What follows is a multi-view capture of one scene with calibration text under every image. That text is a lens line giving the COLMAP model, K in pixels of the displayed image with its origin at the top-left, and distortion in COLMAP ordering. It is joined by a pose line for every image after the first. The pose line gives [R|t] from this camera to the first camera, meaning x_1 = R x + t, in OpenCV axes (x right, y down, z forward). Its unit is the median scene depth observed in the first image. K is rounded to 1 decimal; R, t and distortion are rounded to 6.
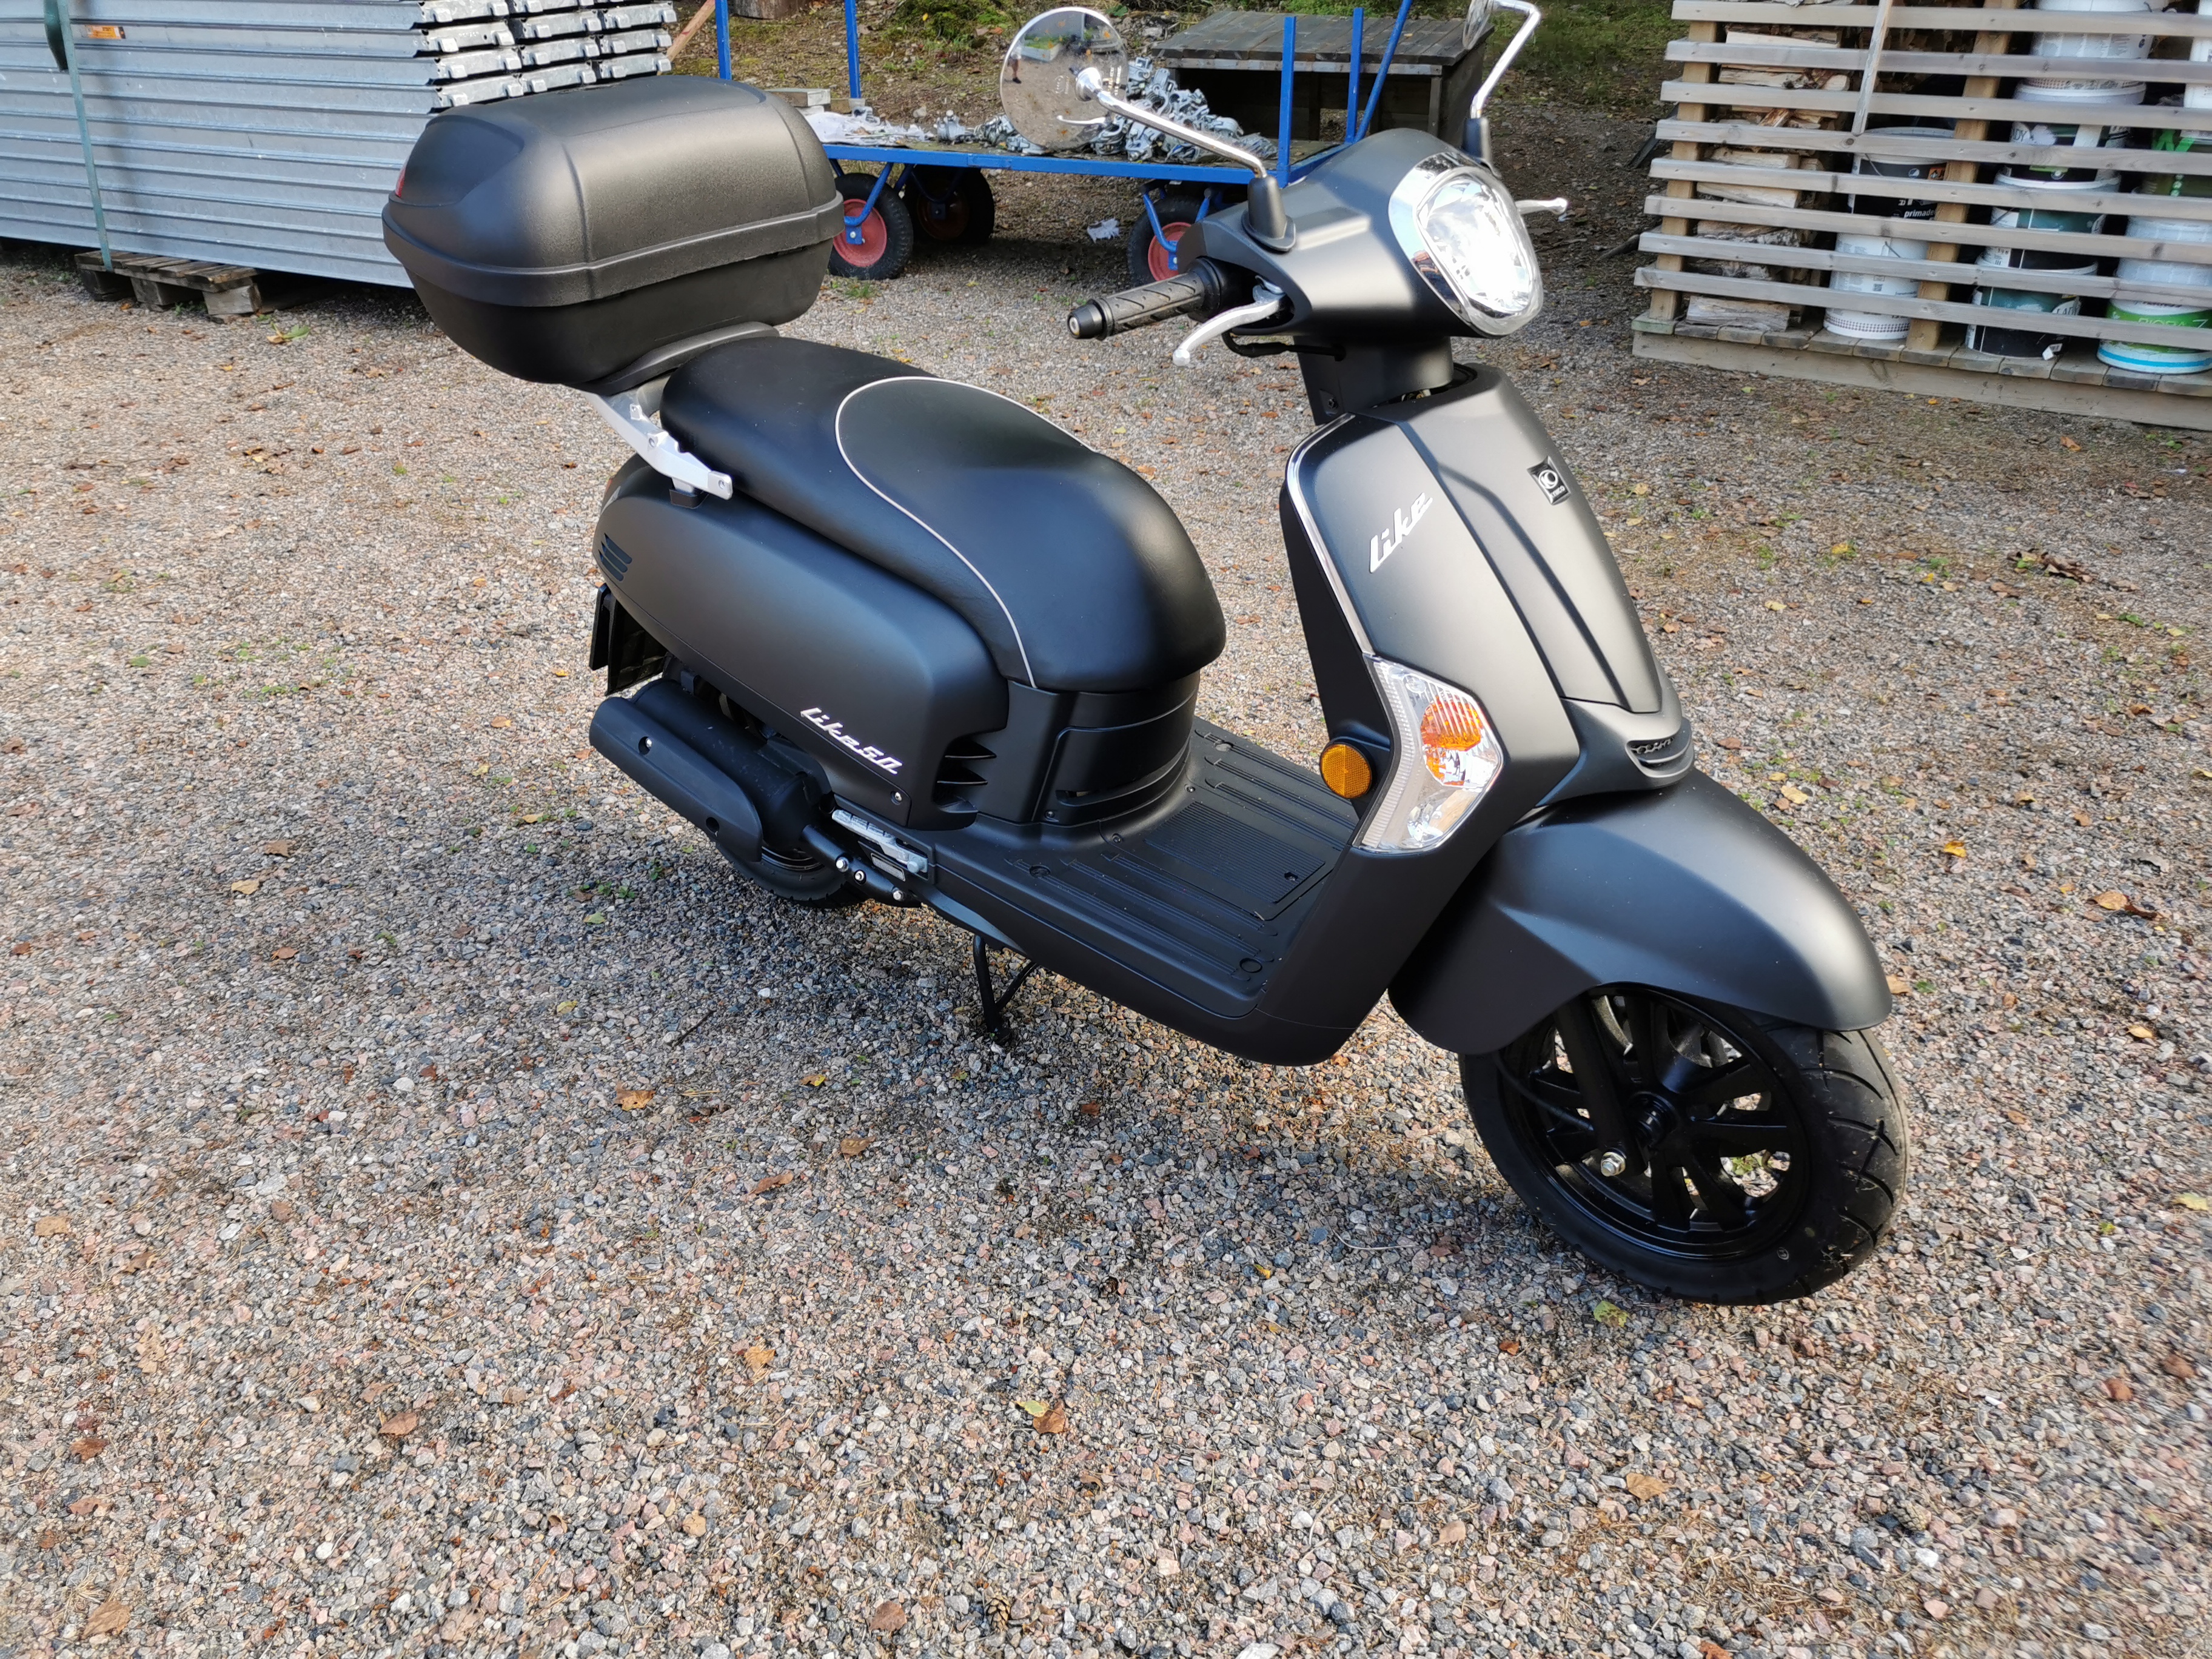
lens RADIAL K [[1728.8, 0, 1098.9], [0, 1728.8, 833.0], [0, 0, 1]] dist [0.023223, -0.006651]
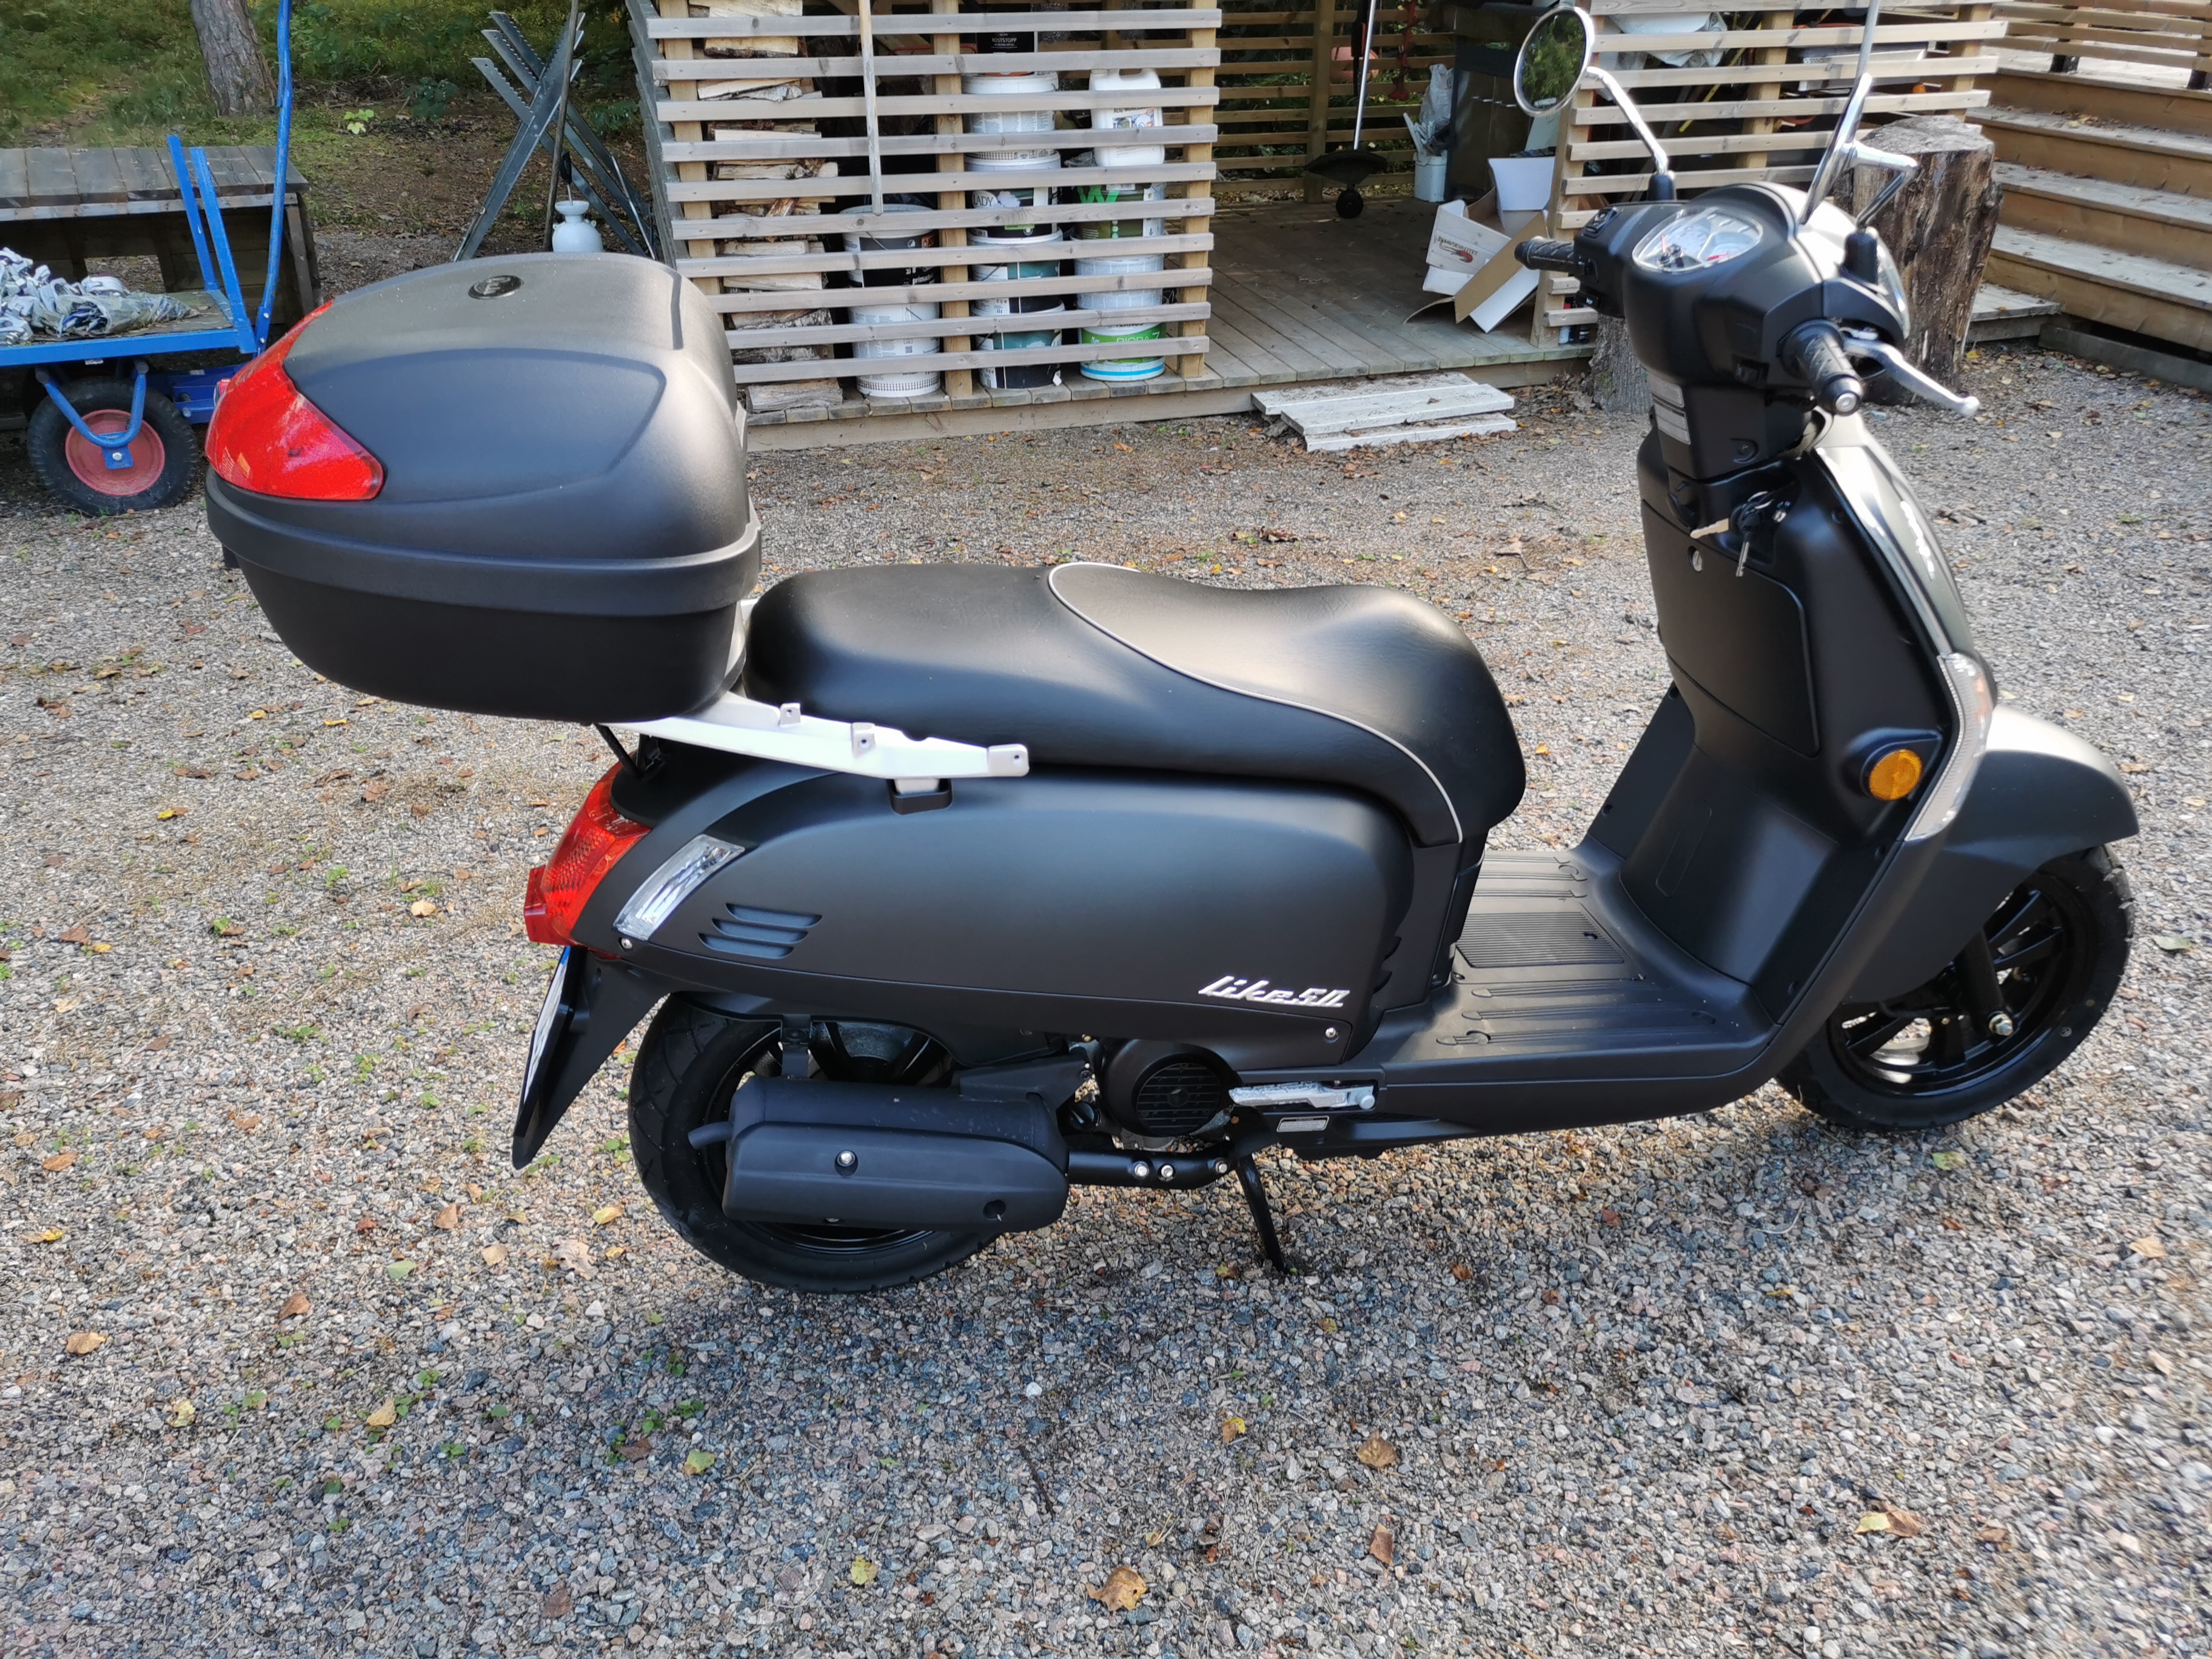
lens RADIAL K [[1728.8, 0, 1102.1], [0, 1728.8, 830.2], [0, 0, 1]] dist [0.023223, -0.006651]
pose [[0.631853, -0.344858, 0.694144, -0.339666], [0.381683, 0.917893, 0.108587, -0.113005], [-0.674596, 0.196332, 0.711599, 0.215430]]
